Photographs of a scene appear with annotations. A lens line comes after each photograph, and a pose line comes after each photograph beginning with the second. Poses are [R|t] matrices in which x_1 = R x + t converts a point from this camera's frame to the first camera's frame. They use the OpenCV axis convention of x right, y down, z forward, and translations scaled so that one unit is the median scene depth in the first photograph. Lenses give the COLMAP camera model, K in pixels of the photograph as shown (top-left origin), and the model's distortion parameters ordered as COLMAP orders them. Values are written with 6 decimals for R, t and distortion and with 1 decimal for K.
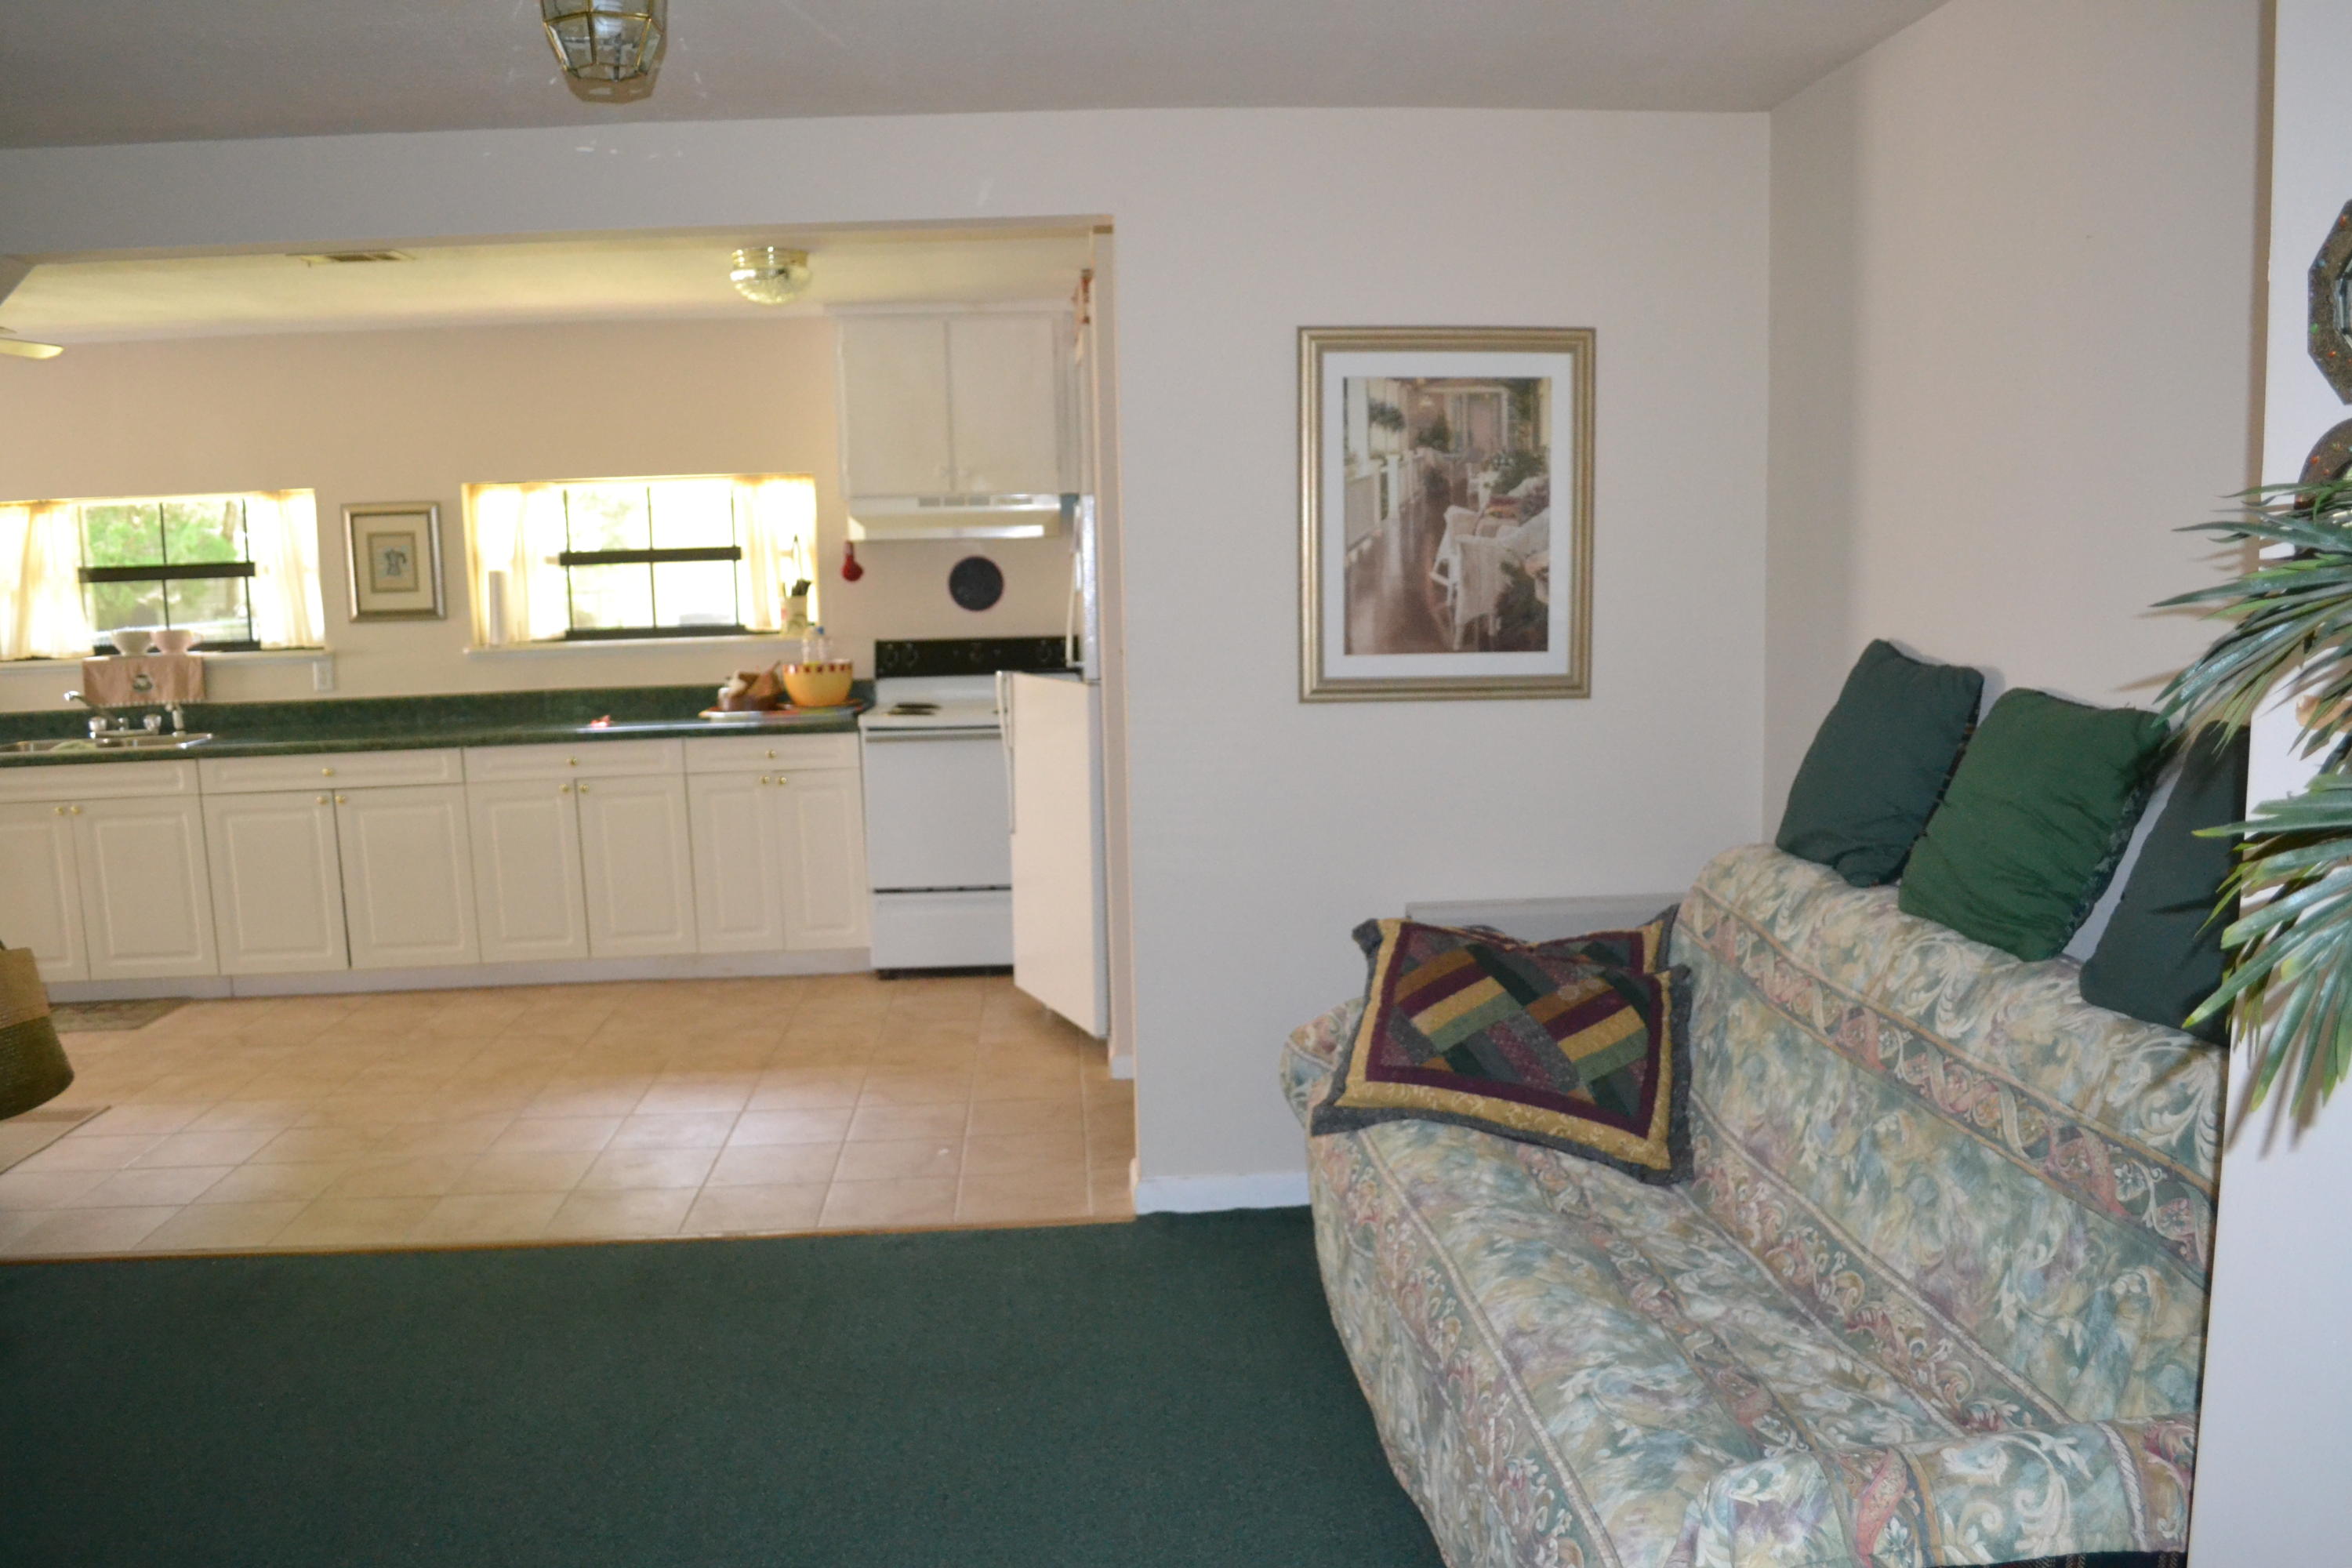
lens RADIAL K [[1876.6, 0, 1188.1], [0, 1876.6, 787.8], [0, 0, 1]] dist [-0.081535, 0.007138]
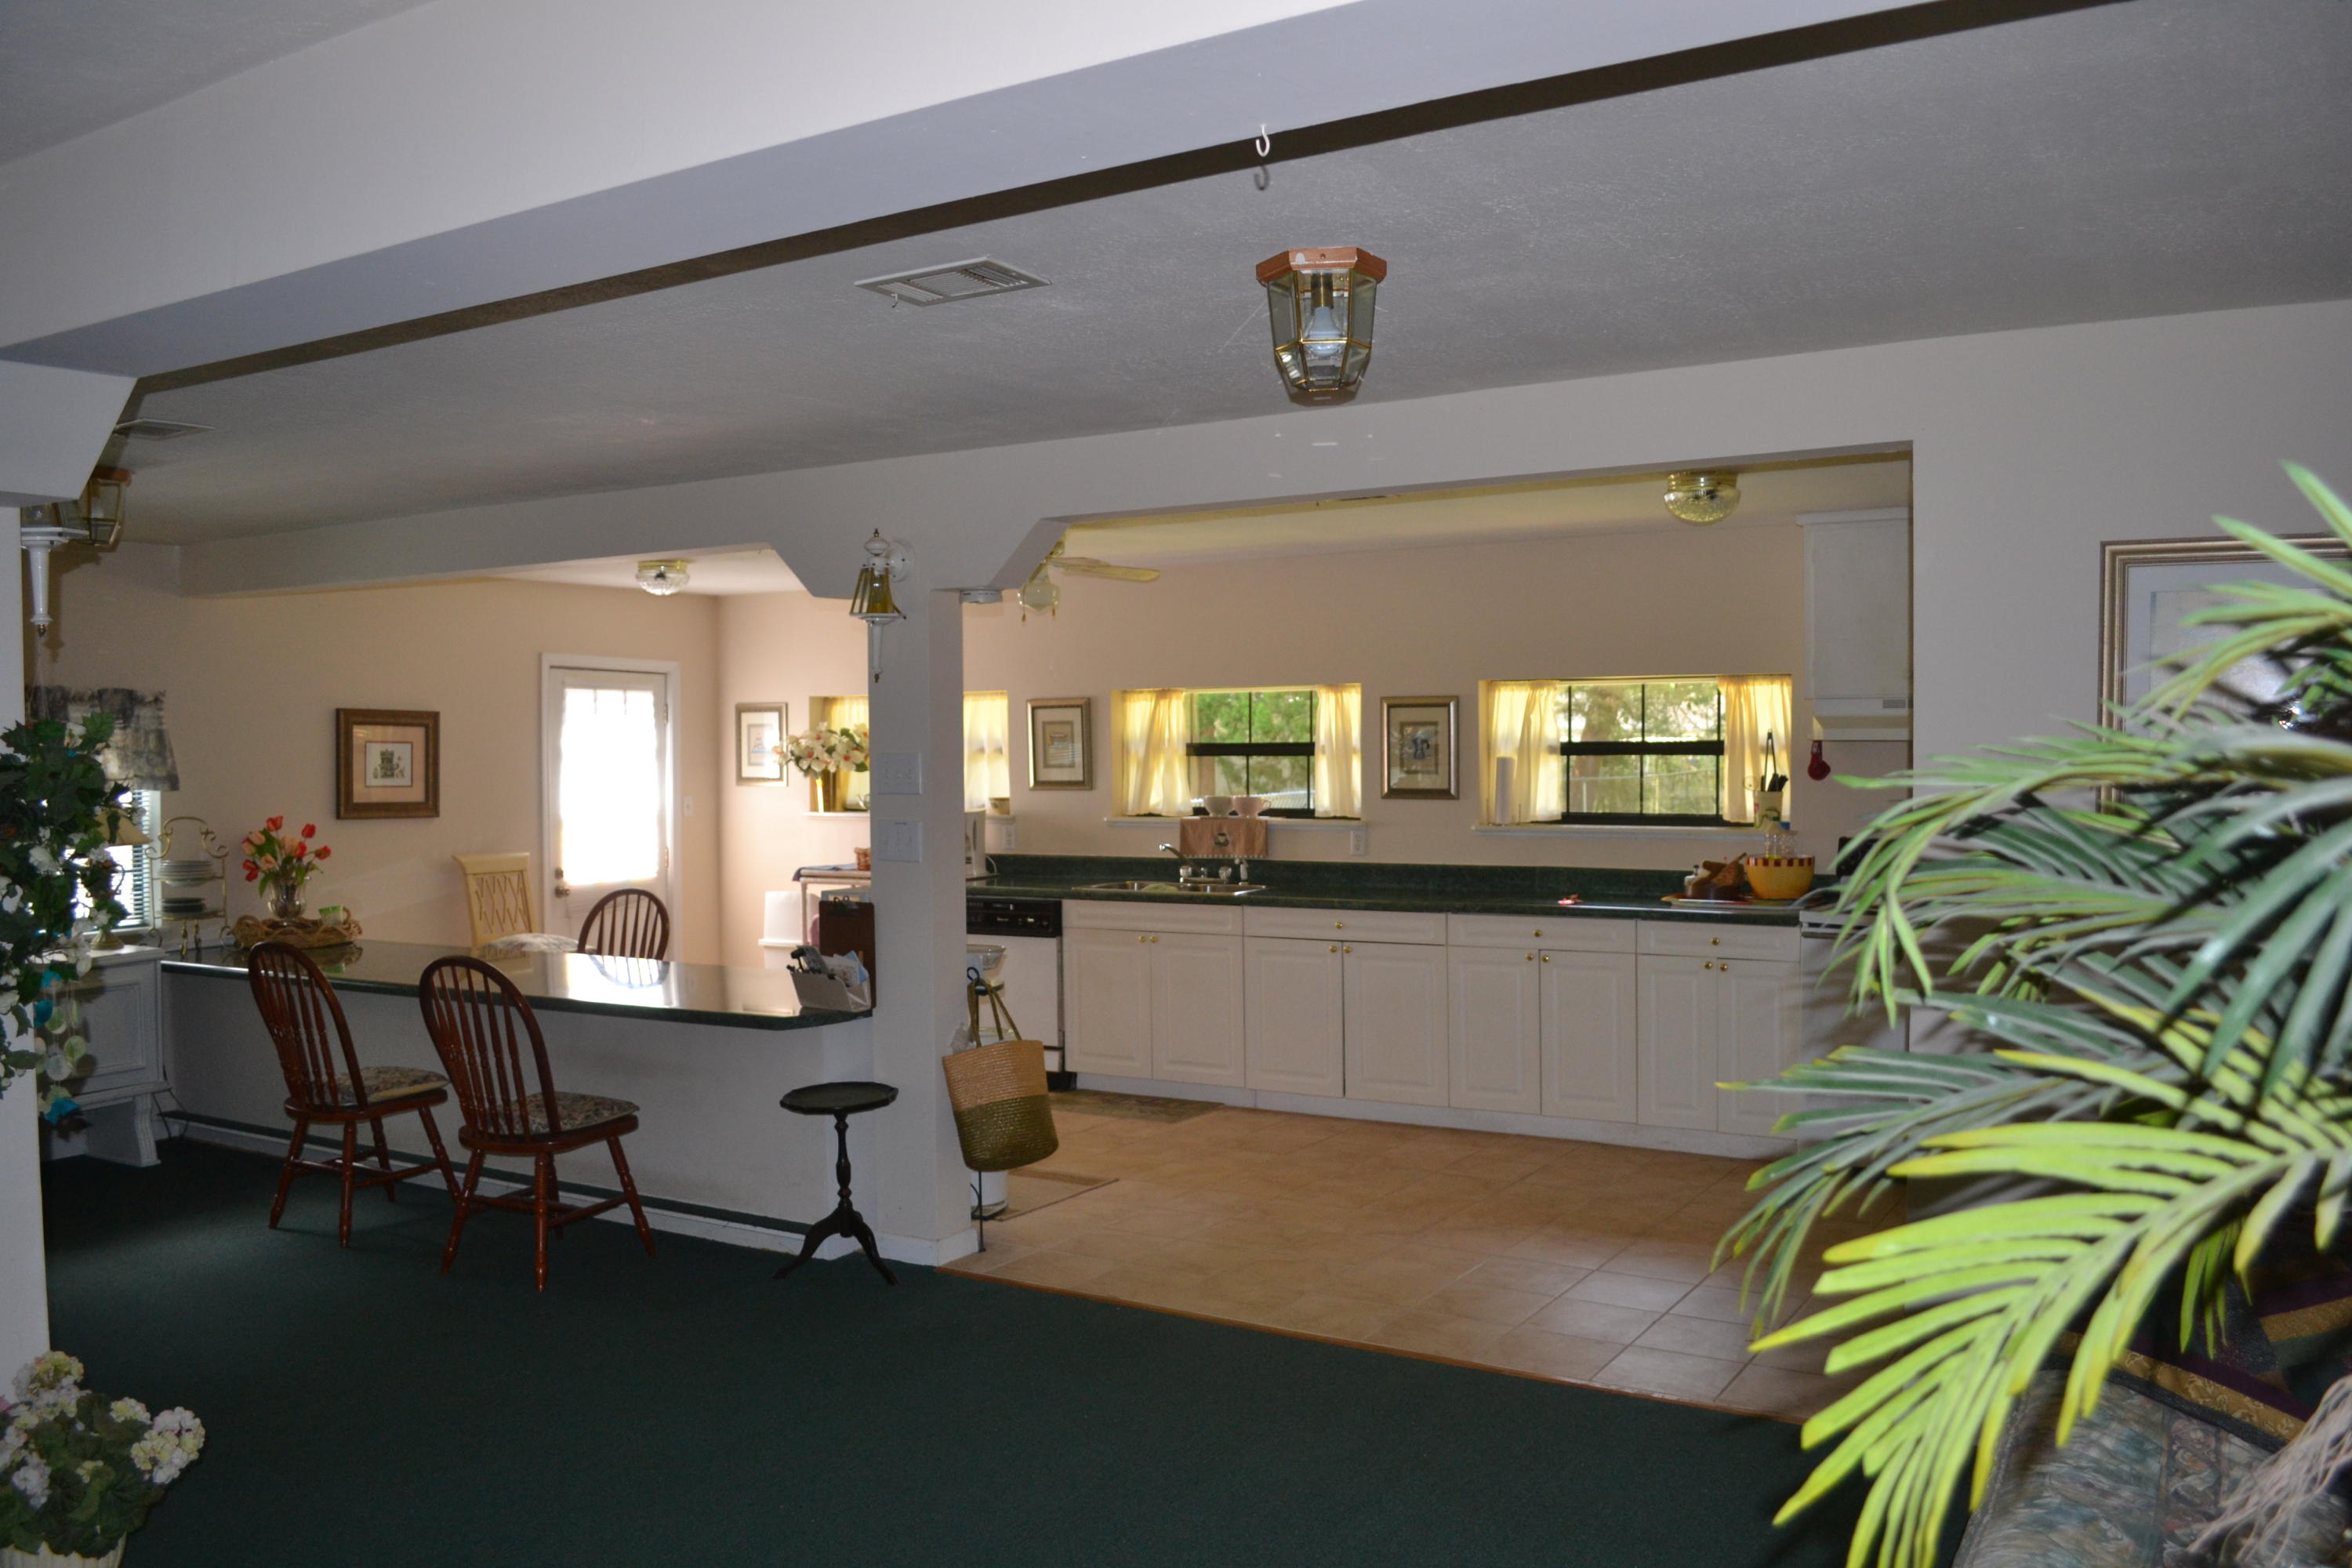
lens RADIAL K [[1876.6, 0, 1188.1], [0, 1876.6, 787.8], [0, 0, 1]] dist [-0.081535, 0.007138]
pose [[0.809129, 0.033659, -0.586666, 0.146140], [-0.088712, 0.993913, -0.065327, -0.008776], [0.580896, 0.104903, 0.807190, -0.023659]]
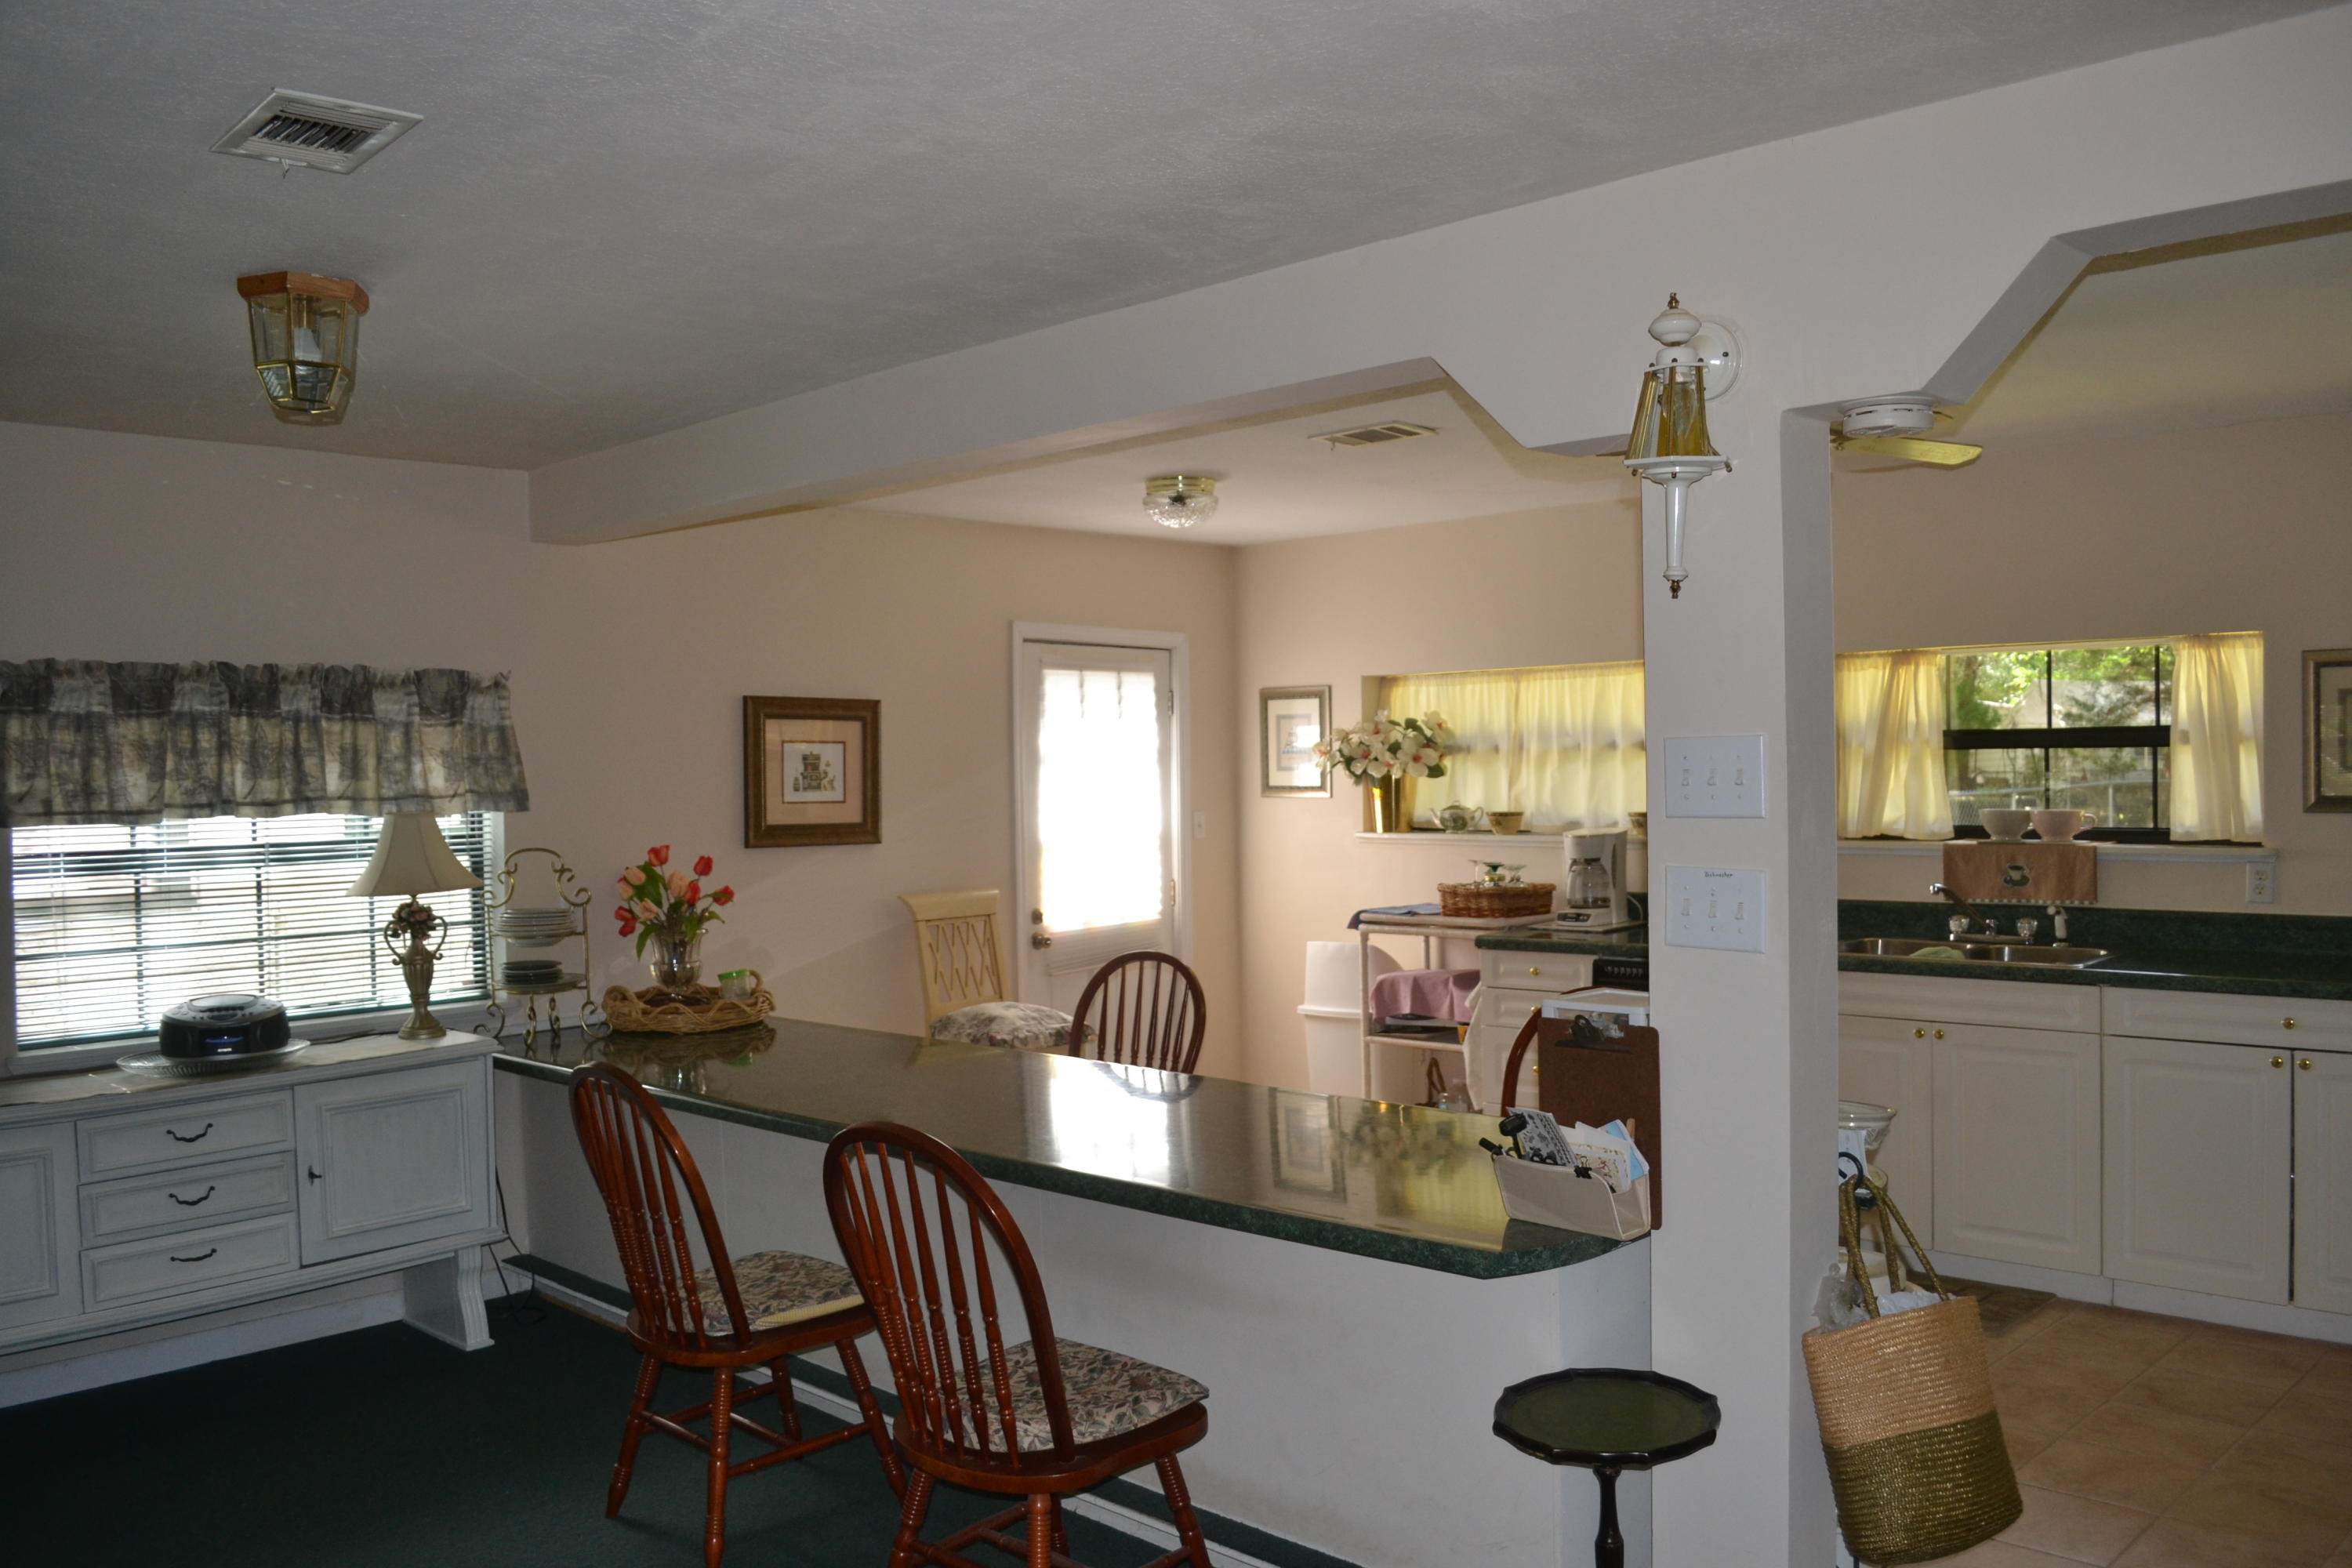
lens RADIAL K [[1876.6, 0, 1188.1], [0, 1876.6, 787.8], [0, 0, 1]] dist [-0.081535, 0.007138]
pose [[0.651754, 0.026060, -0.757983, -0.208629], [-0.094567, 0.994402, -0.047126, -0.024829], [0.752512, 0.102394, 0.650570, 0.211949]]
